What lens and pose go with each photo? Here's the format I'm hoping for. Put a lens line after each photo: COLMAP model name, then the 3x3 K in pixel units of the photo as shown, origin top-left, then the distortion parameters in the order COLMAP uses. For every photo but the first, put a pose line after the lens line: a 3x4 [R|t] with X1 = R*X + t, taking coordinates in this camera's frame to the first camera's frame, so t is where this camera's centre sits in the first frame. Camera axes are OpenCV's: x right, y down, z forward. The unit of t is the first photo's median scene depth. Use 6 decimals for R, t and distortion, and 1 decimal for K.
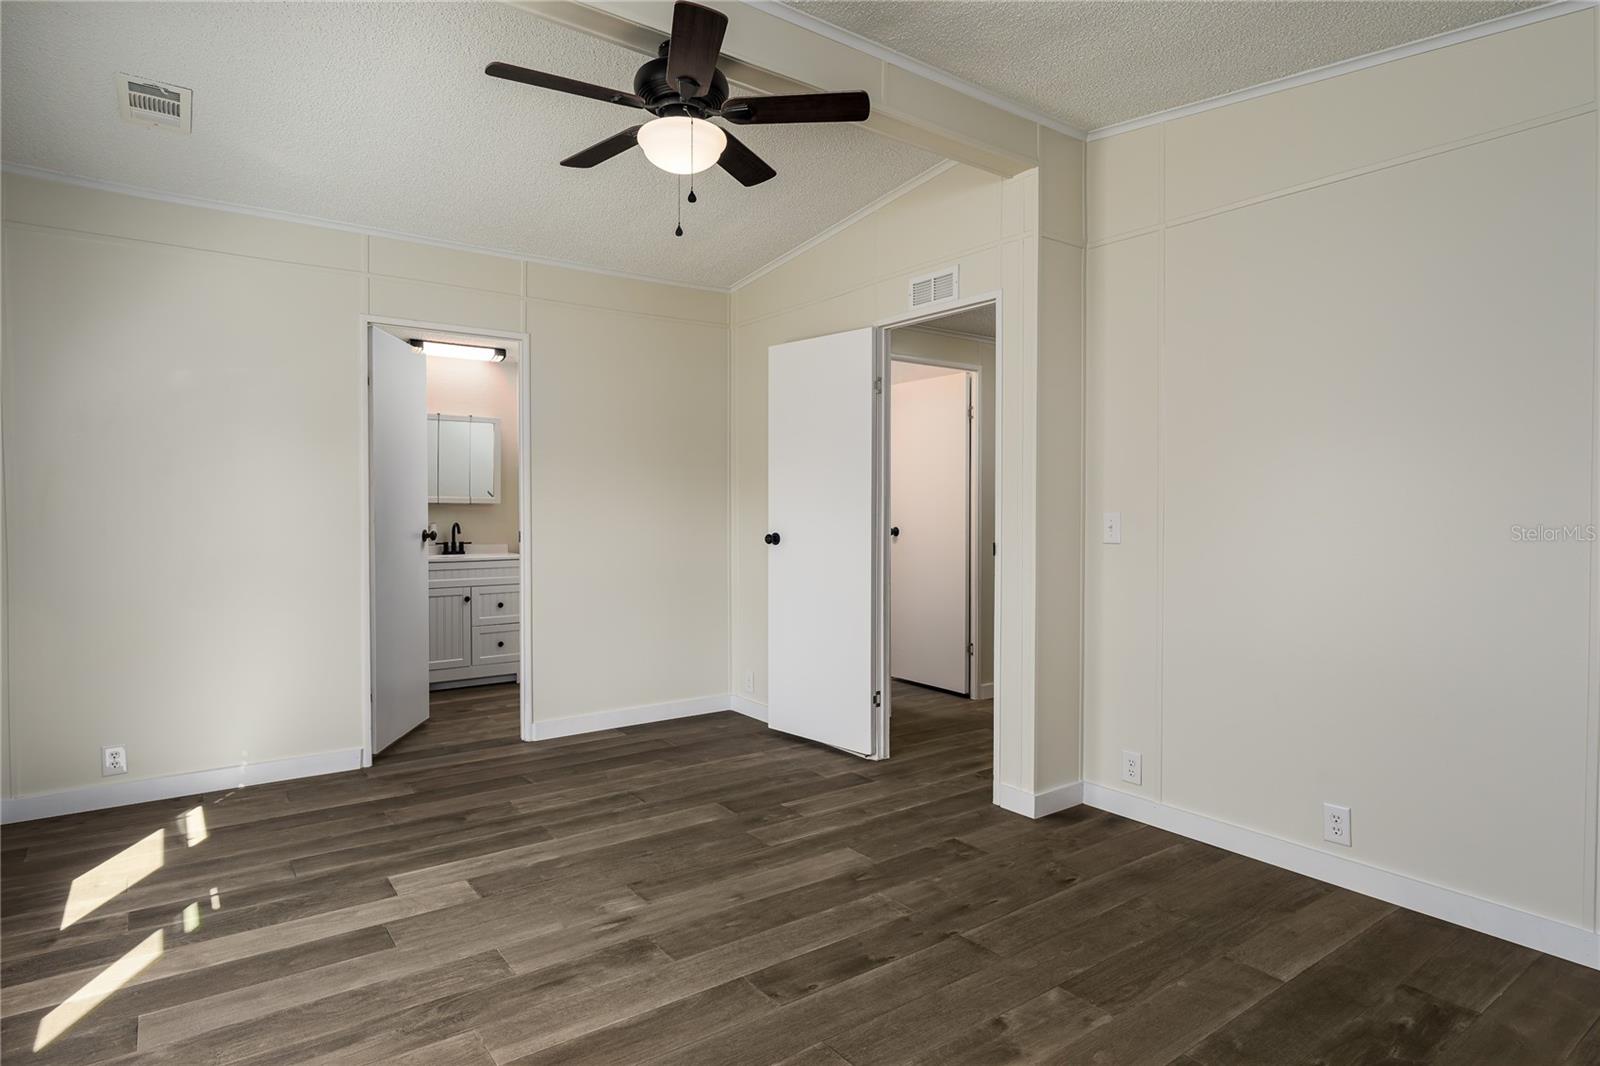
lens RADIAL K [[873.4, 0, 797.2], [0, 873.4, 526.8], [0, 0, 1]] dist [-0.001209, 0.001121]
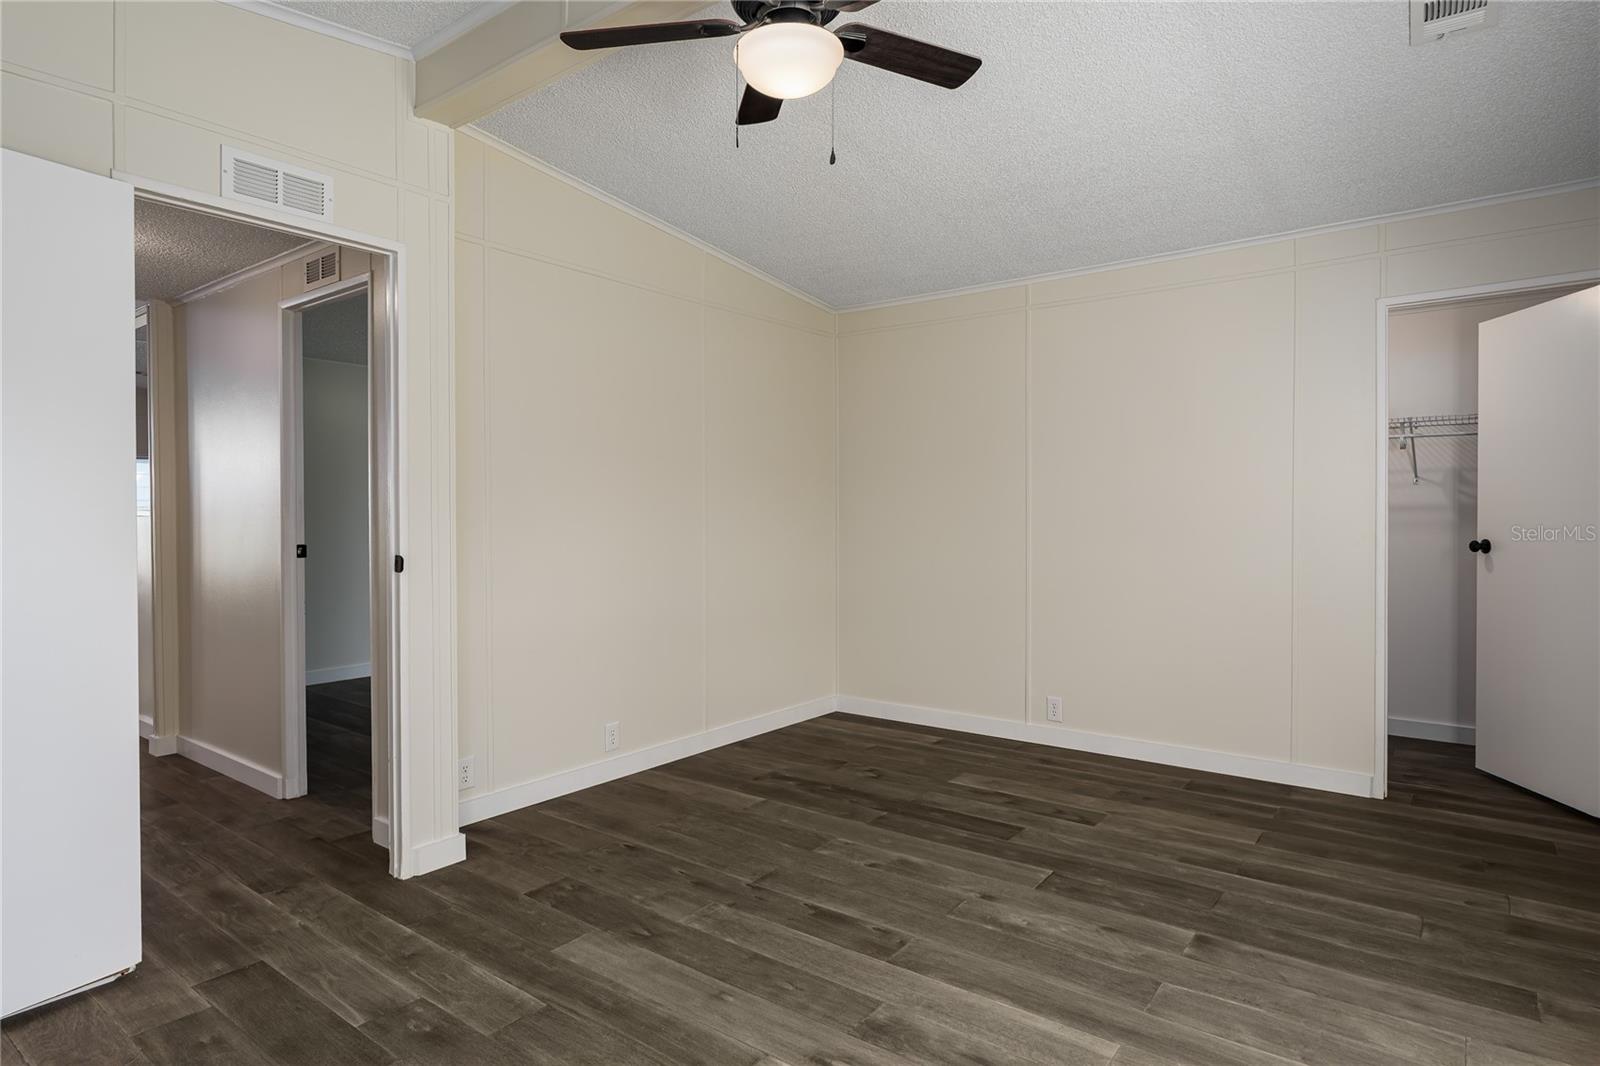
lens RADIAL K [[873.4, 0, 797.2], [0, 873.4, 526.8], [0, 0, 1]] dist [-0.001209, 0.001121]
pose [[-0.281094, -0.016052, 0.959546, -0.865592], [0.020241, 0.999539, 0.022651, -0.028117], [-0.959467, 0.025789, -0.280640, 1.158787]]
